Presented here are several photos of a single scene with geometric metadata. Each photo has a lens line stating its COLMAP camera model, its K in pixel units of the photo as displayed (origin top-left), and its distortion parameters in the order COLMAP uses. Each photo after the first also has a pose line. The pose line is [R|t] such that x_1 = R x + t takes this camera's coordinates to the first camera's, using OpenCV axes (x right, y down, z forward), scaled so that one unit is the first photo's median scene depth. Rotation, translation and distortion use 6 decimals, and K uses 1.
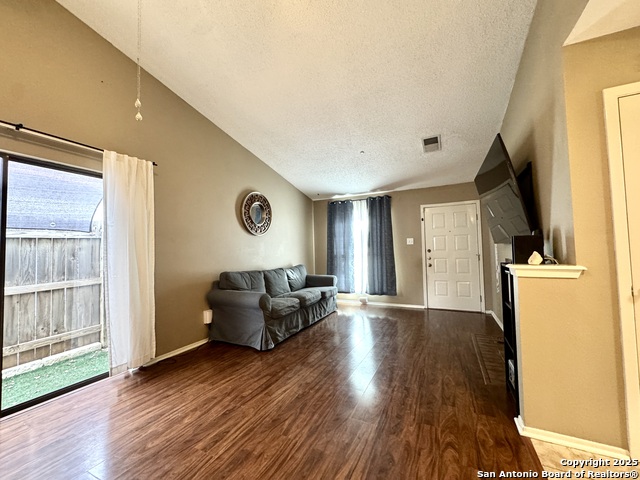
lens RADIAL K [[255.9, 0, 317.8], [0, 255.9, 240.5], [0, 0, 1]] dist [-0.003250, 0.000298]
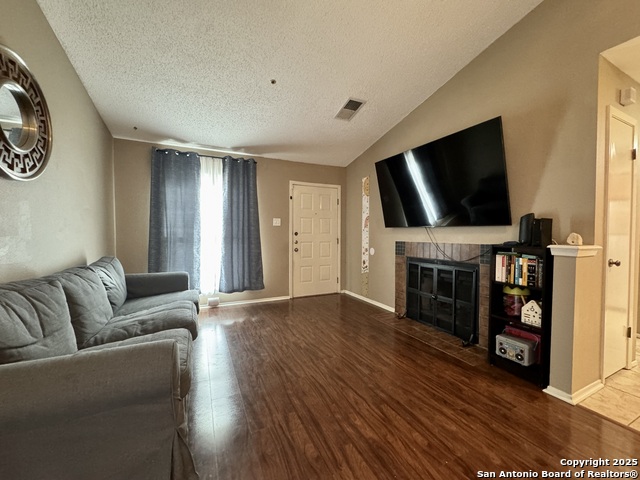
lens RADIAL K [[255.9, 0, 320.0], [0, 255.9, 239.2], [0, 0, 1]] dist [-0.003250, 0.000298]
pose [[0.611790, 0.003194, 0.791014, -0.342722], [-0.045240, 0.998496, 0.030957, 0.043475], [-0.789726, -0.054725, 0.611014, 0.604849]]
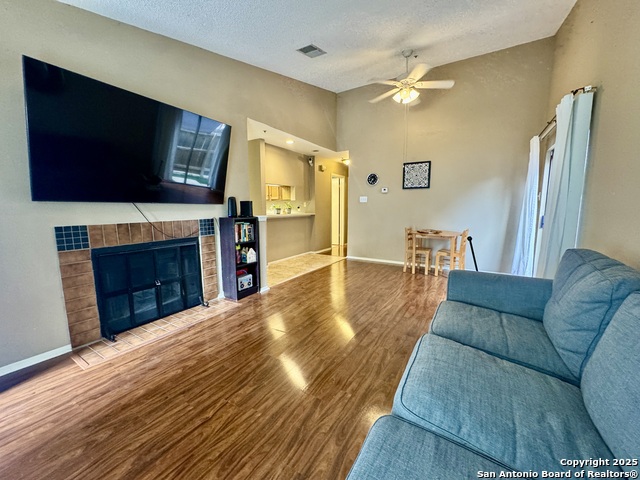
lens RADIAL K [[255.9, 0, 320.9], [0, 255.9, 239.0], [0, 0, 1]] dist [-0.003250, 0.000298]
pose [[-0.996723, 0.008172, 0.080479, 0.072185], [0.015121, 0.996170, 0.086123, 0.058804], [-0.079467, 0.087057, -0.993029, 1.598127]]
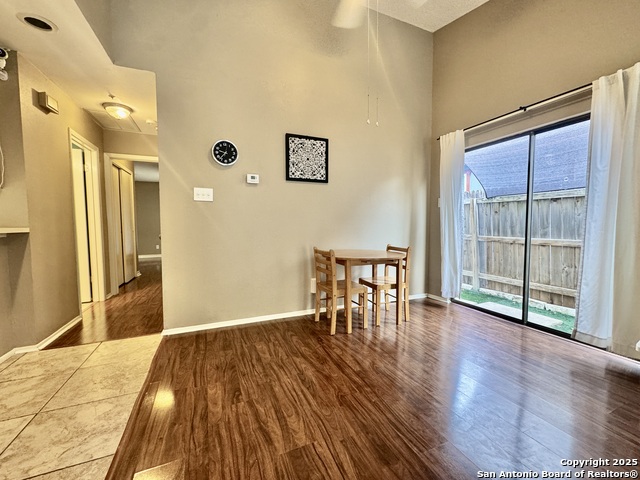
lens RADIAL K [[255.9, 0, 326.4], [0, 255.9, 241.1], [0, 0, 1]] dist [-0.003250, 0.000298]
pose [[-0.634303, 0.069756, -0.769931, 0.298751], [0.045363, 0.997563, 0.053007, 0.063297], [0.771753, -0.001304, -0.635921, 0.611171]]
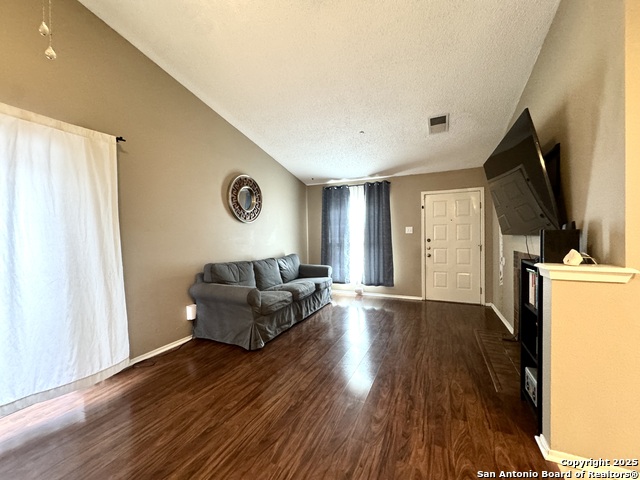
lens RADIAL K [[255.9, 0, 317.7], [0, 255.9, 240.5], [0, 0, 1]] dist [-0.003250, 0.000298]
pose [[0.999584, 0.007328, 0.027897, -0.006815], [-0.008875, 0.998407, 0.055724, -0.013034], [-0.027444, -0.055948, 0.998056, 0.095238]]
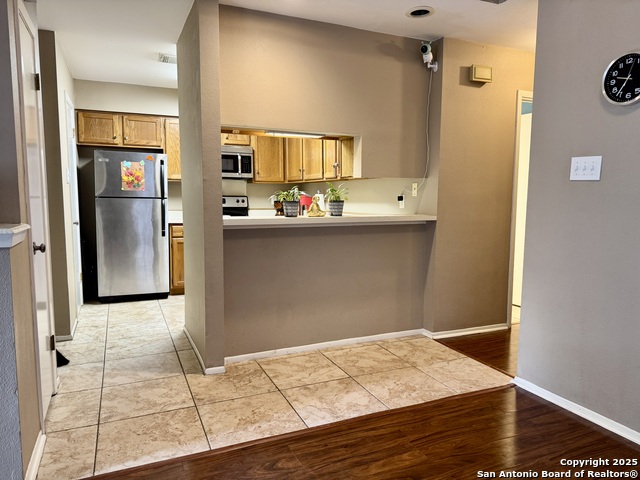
lens RADIAL K [[448.2, 0, 325.4], [0, 448.2, 242.3], [0, 0, 1]] dist [0.028571, -0.034187]
pose [[-0.781592, -0.055220, 0.621341, -0.210882], [-0.016696, 0.997569, 0.067655, 0.024518], [-0.623567, 0.042505, -0.780614, 0.683693]]
